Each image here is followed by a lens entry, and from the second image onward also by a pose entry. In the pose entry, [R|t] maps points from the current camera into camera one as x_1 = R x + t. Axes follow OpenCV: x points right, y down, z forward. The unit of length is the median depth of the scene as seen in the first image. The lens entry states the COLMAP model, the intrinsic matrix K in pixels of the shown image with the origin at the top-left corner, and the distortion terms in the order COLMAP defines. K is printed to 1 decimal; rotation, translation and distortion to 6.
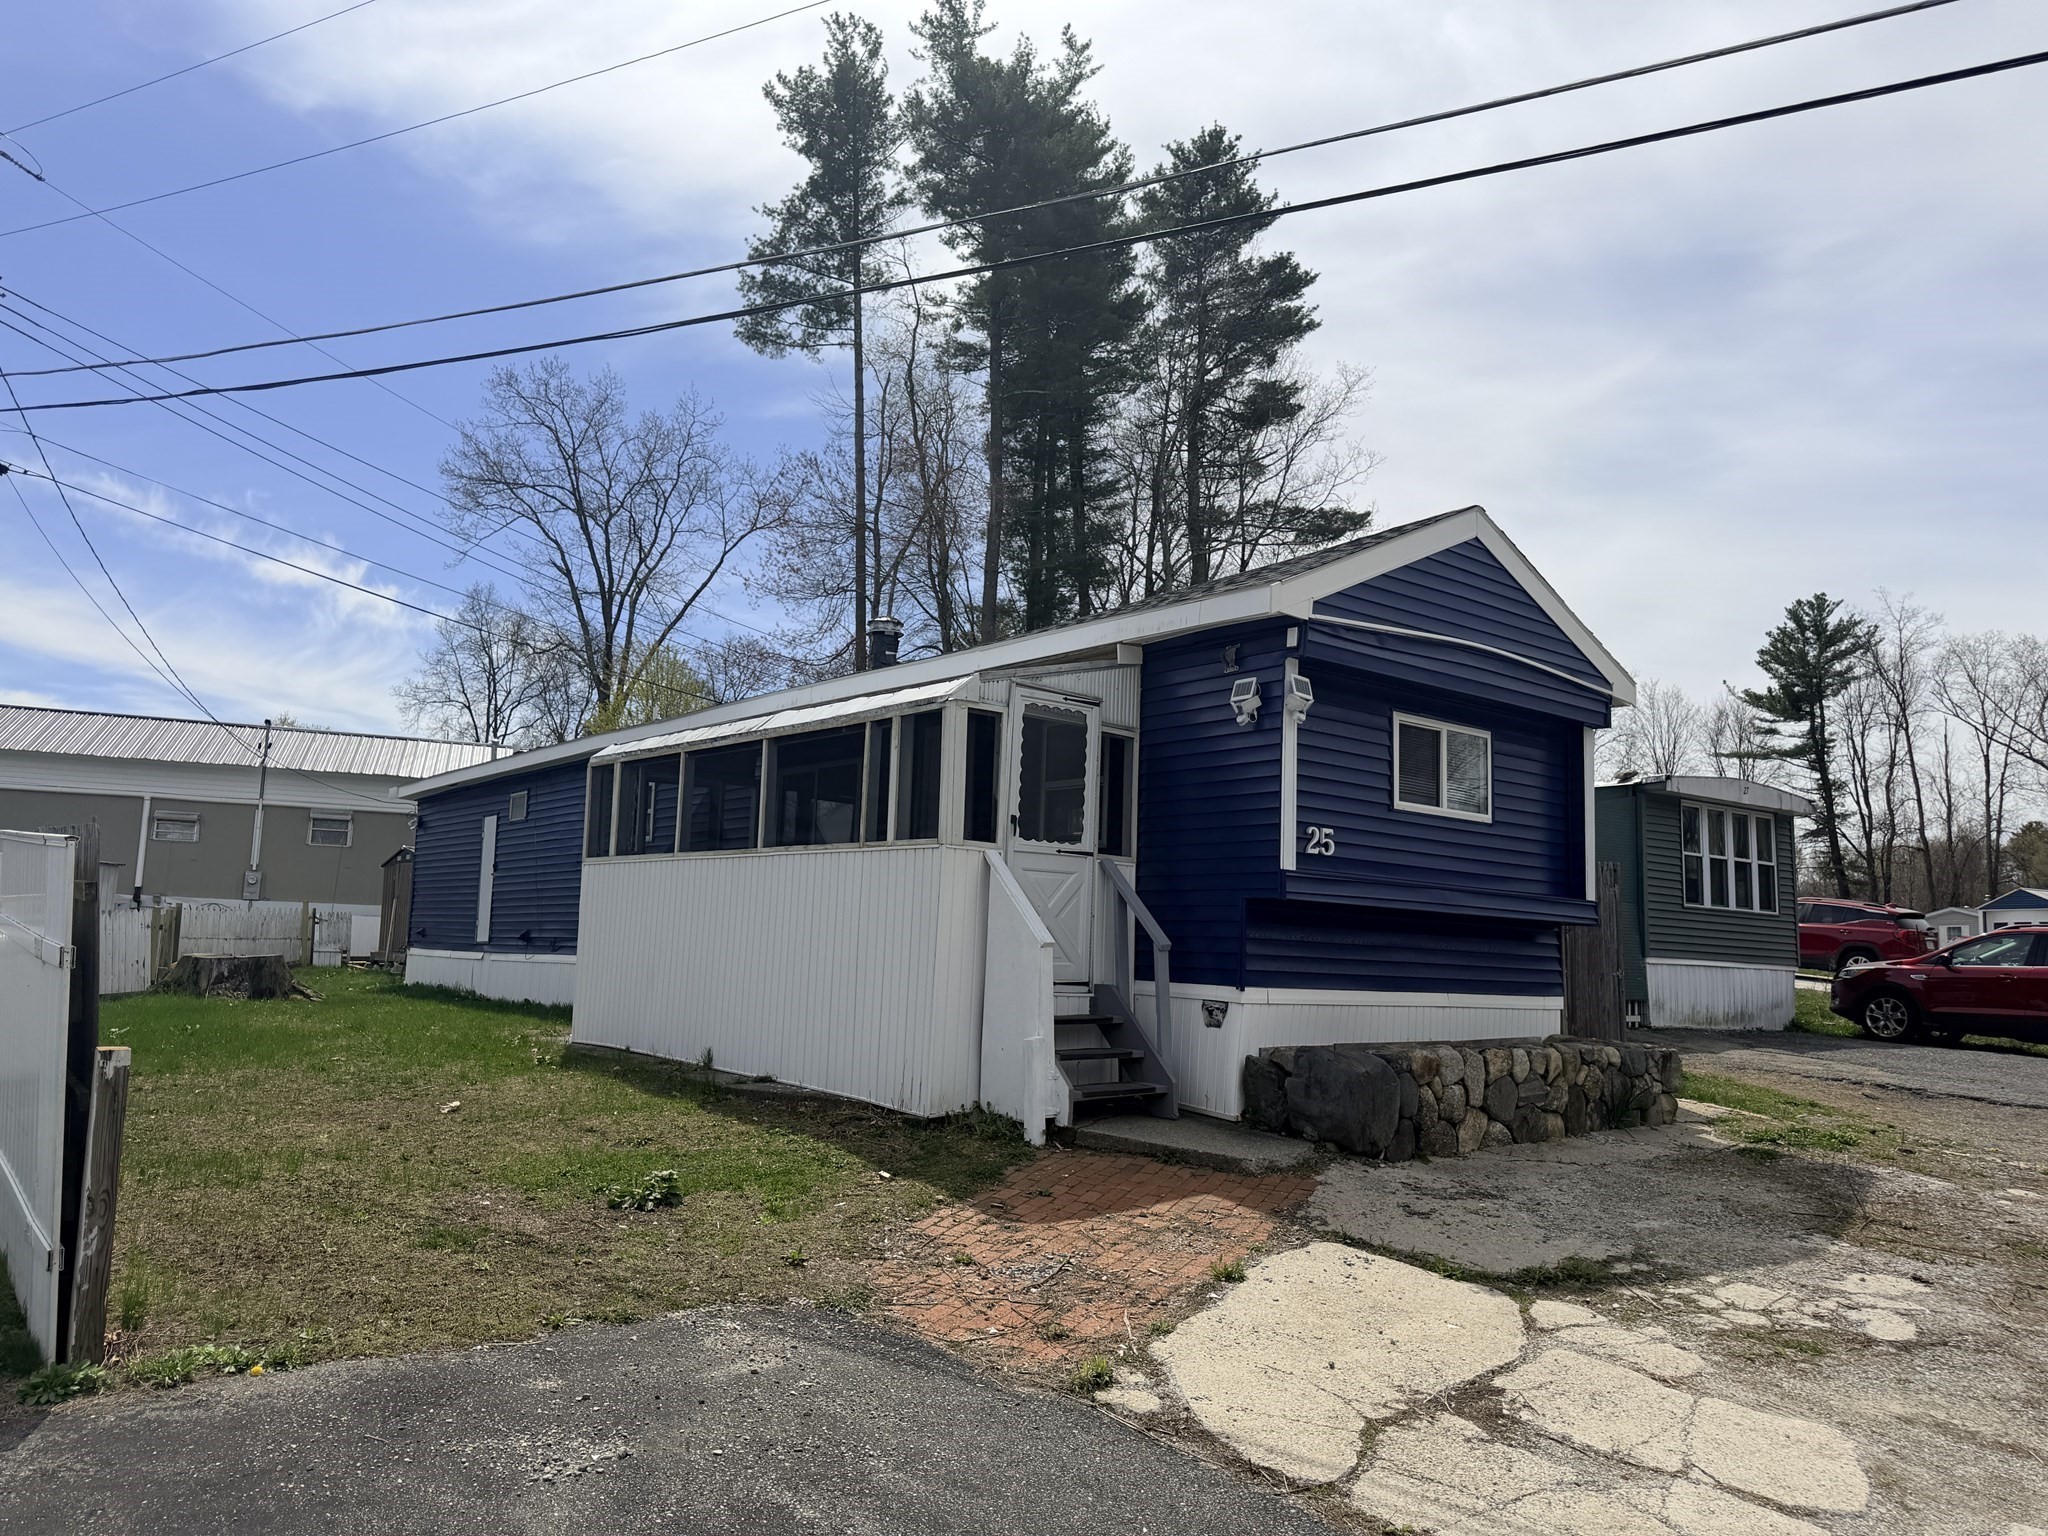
lens RADIAL K [[1435.3, 0, 1021.5], [0, 1435.3, 781.6], [0, 0, 1]] dist [0.057019, -0.009719]
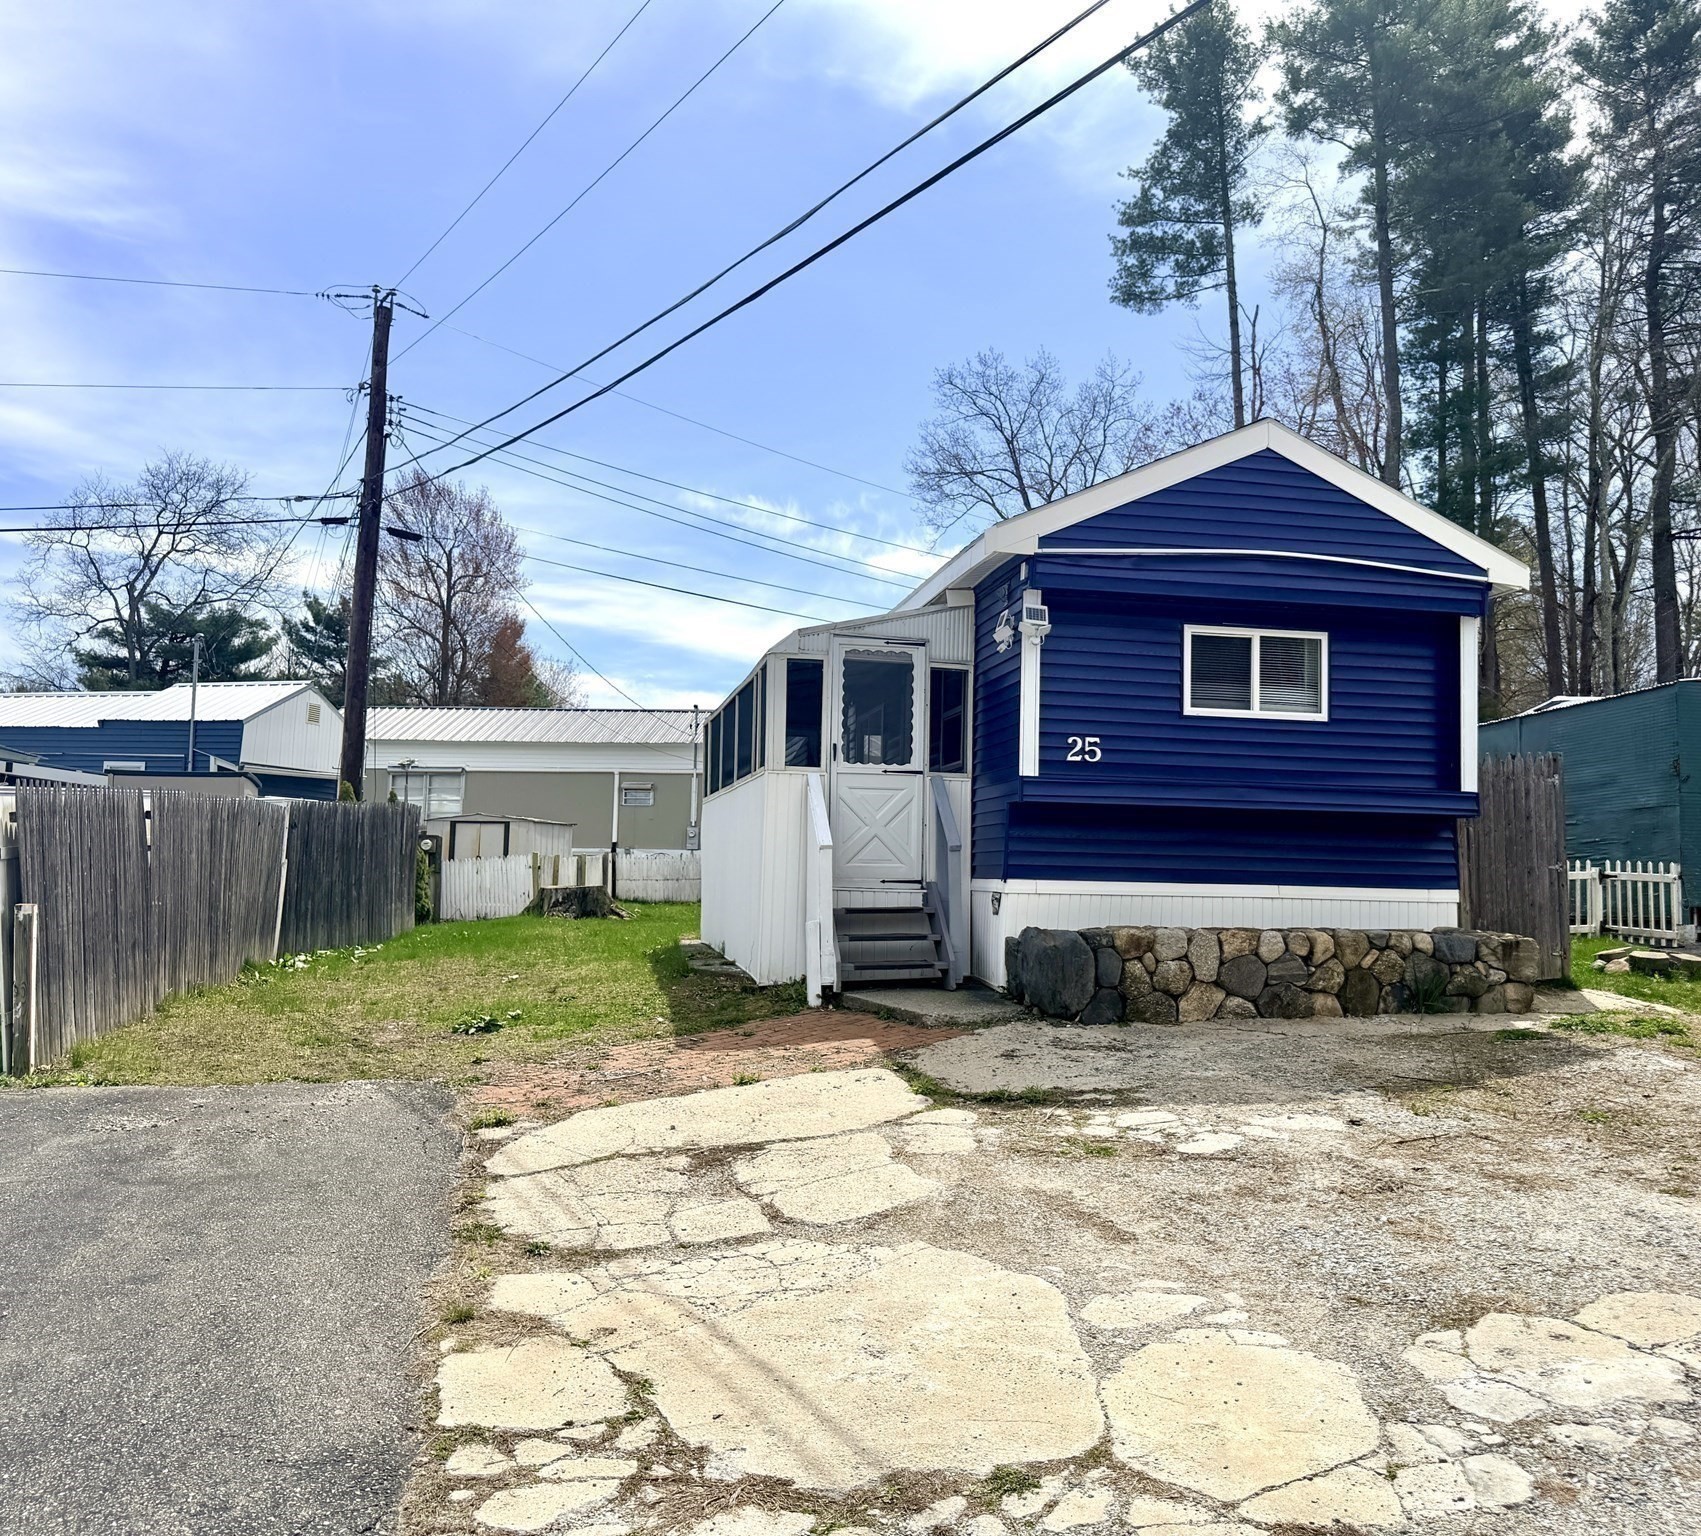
lens RADIAL K [[1379.6, 0, 844.0], [0, 1379.6, 775.6], [0, 0, 1]] dist [0.085974, -0.085277]
pose [[0.901777, -0.053621, -0.428863, 0.438742], [0.067402, 0.997581, 0.016999, 0.027305], [0.426914, -0.044236, 0.903209, -0.049060]]
